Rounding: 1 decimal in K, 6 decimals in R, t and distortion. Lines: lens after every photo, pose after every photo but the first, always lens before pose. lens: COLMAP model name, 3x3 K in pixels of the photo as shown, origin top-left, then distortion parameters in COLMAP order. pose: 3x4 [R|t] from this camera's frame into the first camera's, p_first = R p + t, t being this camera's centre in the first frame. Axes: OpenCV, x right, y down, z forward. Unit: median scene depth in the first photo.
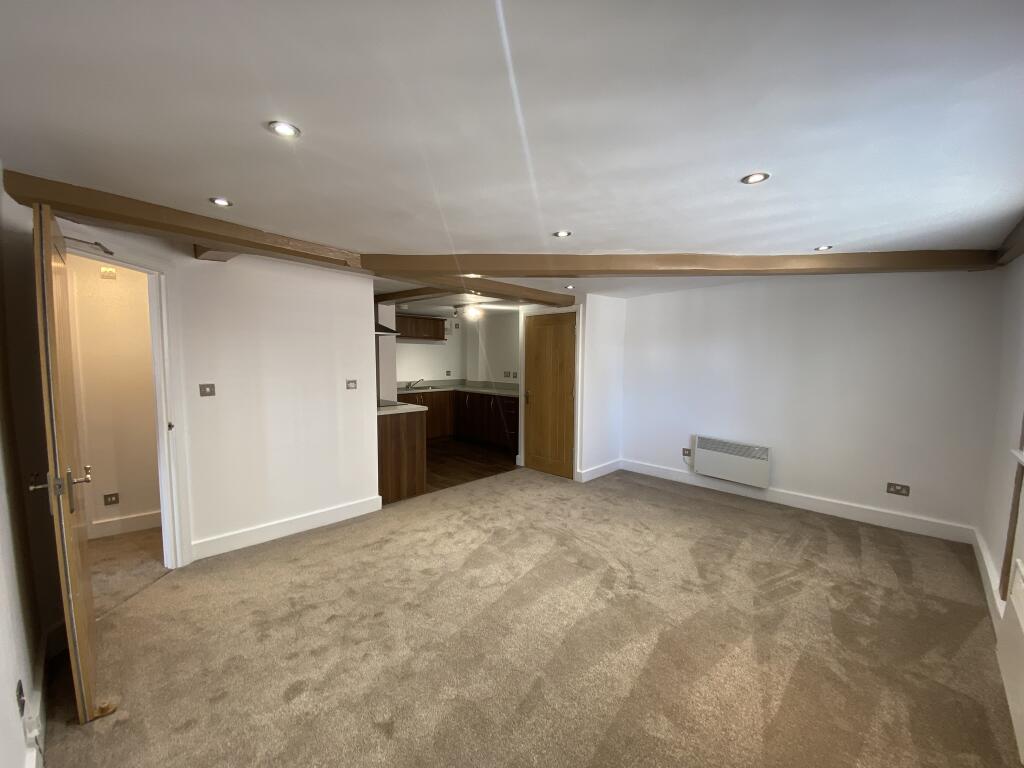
lens RADIAL K [[416.3, 0, 515.8], [0, 416.3, 386.4], [0, 0, 1]] dist [0.012690, -0.015721]
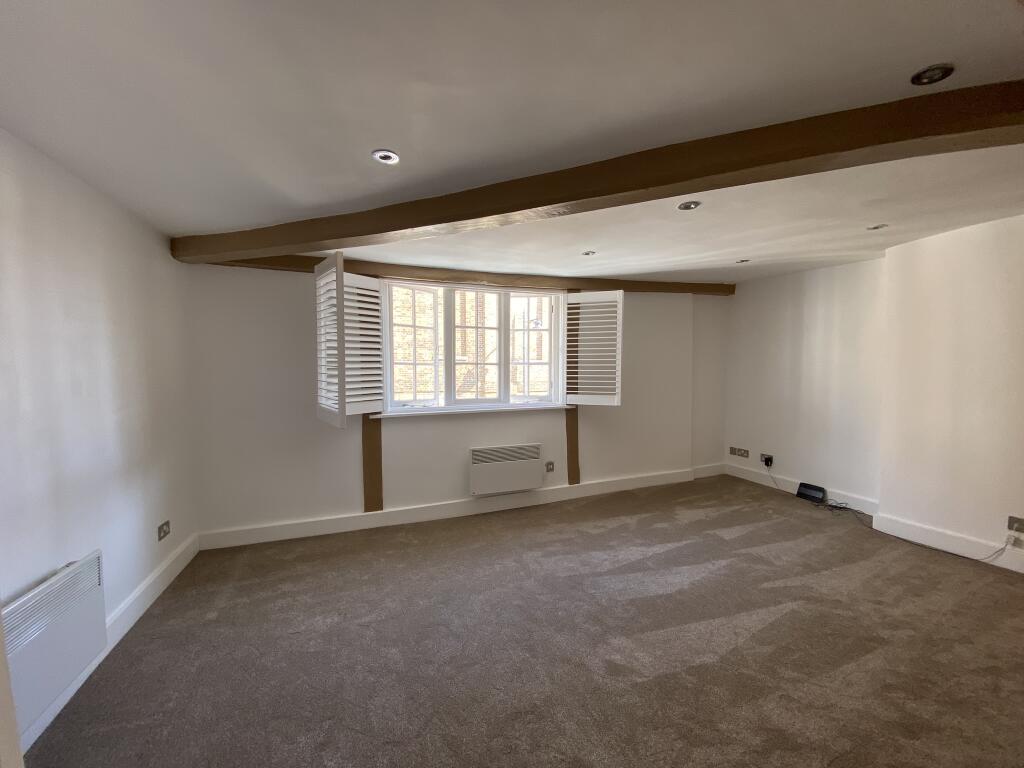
lens RADIAL K [[416.3, 0, 515.8], [0, 416.3, 386.4], [0, 0, 1]] dist [0.012690, -0.015721]
pose [[-0.911685, -0.019805, 0.410413, 0.057320], [0.036137, 0.991103, 0.128101, -0.077563], [-0.409298, 0.131619, -0.902857, 1.395363]]
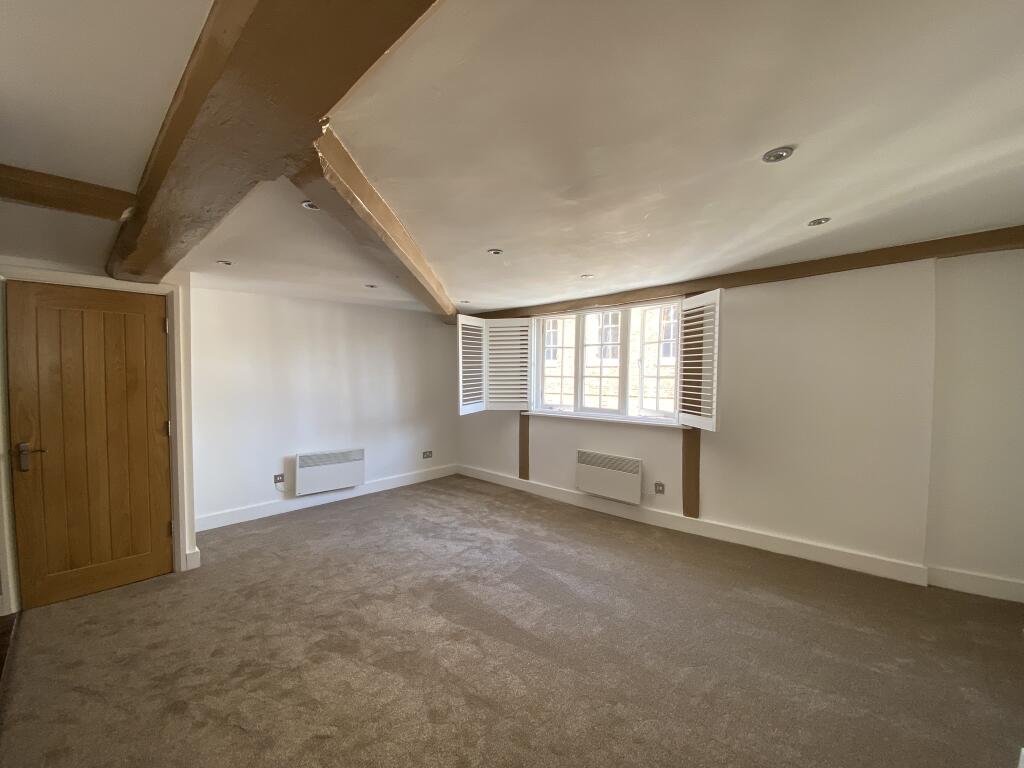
lens RADIAL K [[416.3, 0, 515.8], [0, 416.3, 386.4], [0, 0, 1]] dist [0.012690, -0.015721]
pose [[-0.026320, -0.035379, 0.999027, -0.646262], [0.081067, 0.996006, 0.037408, -0.037357], [-0.996361, 0.081973, -0.023346, 0.696091]]
